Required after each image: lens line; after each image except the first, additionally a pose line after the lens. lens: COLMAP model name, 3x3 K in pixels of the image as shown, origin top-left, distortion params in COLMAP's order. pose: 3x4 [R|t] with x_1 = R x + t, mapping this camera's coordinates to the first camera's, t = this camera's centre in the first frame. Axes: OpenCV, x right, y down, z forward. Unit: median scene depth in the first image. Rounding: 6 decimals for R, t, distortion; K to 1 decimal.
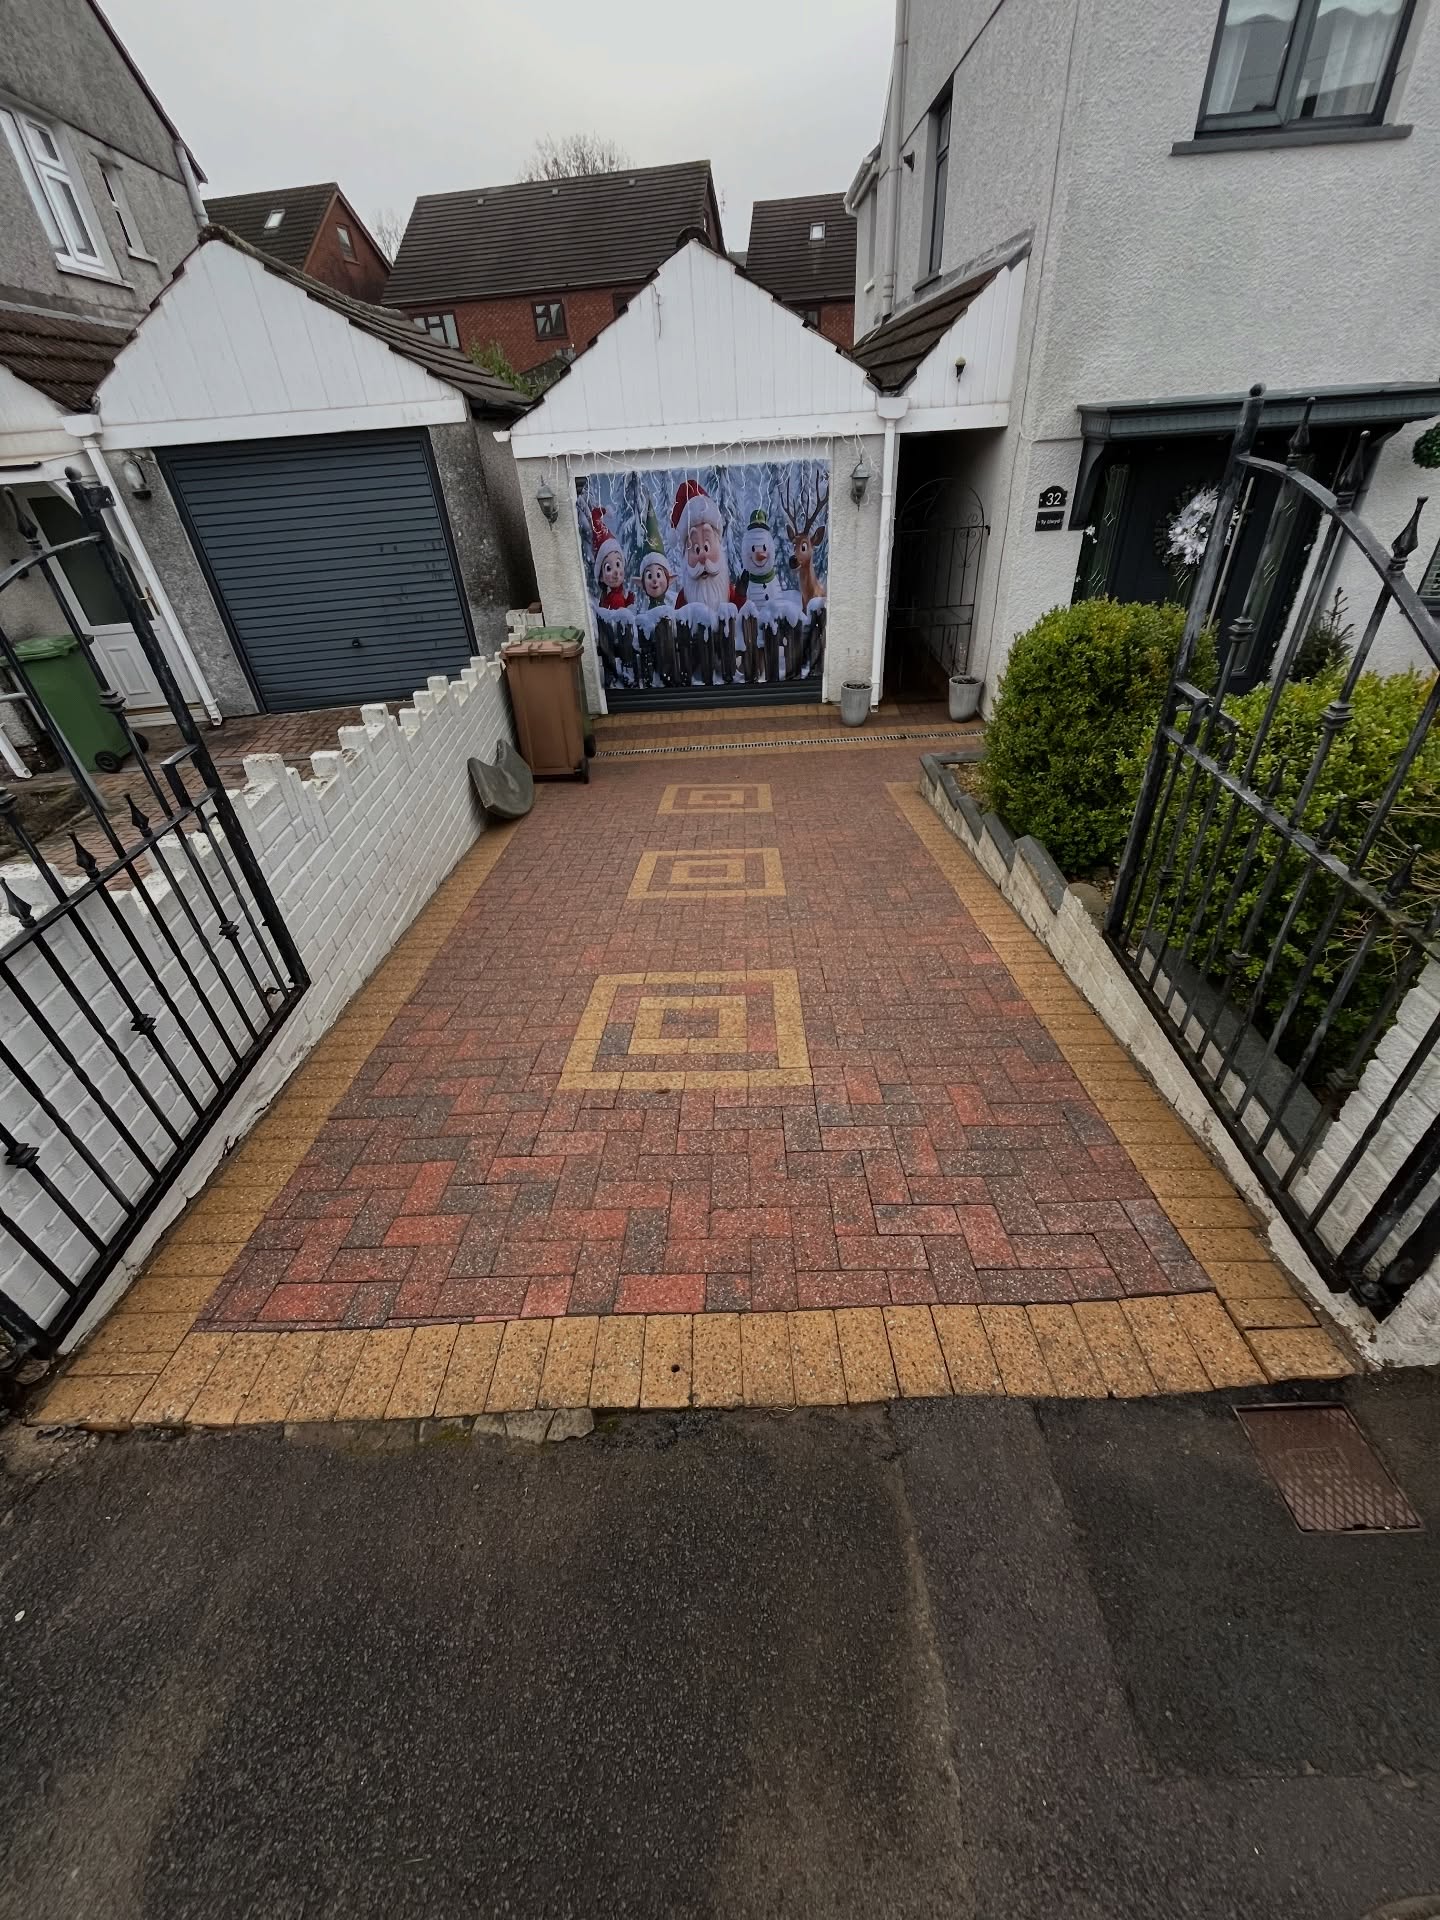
lens RADIAL K [[780.6, 0, 722.3], [0, 780.6, 955.6], [0, 0, 1]] dist [-0.004361, 0.000240]
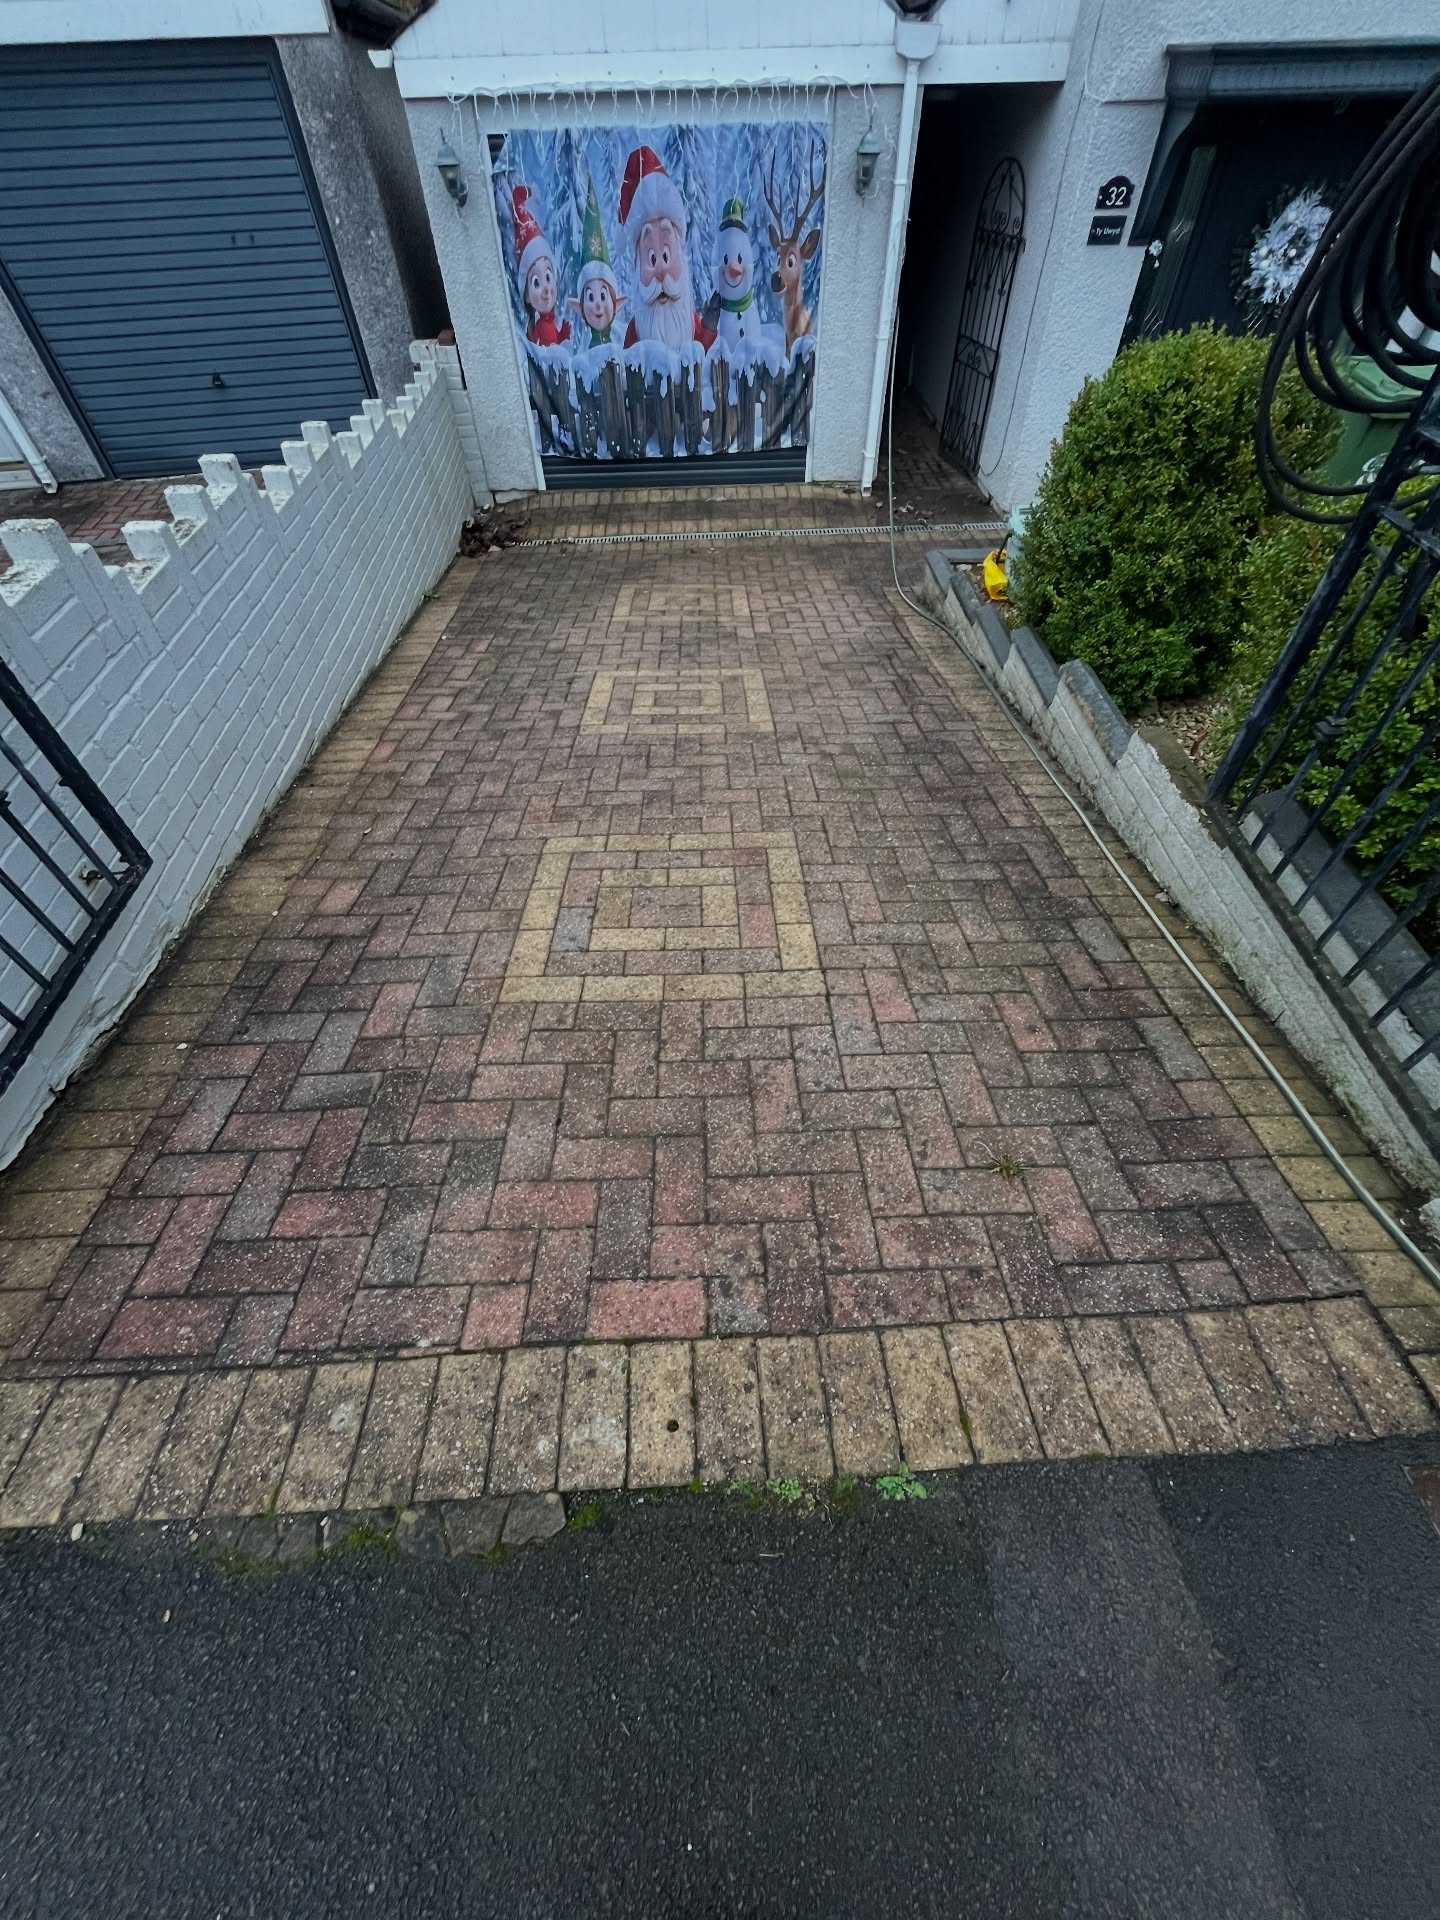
lens RADIAL K [[780.6, 0, 722.3], [0, 780.6, 955.6], [0, 0, 1]] dist [-0.004361, 0.000240]
pose [[0.998357, -0.006291, 0.056949, -0.014391], [-0.006597, 0.974720, 0.223333, -0.020427], [-0.056914, -0.223342, 0.973077, 0.102572]]
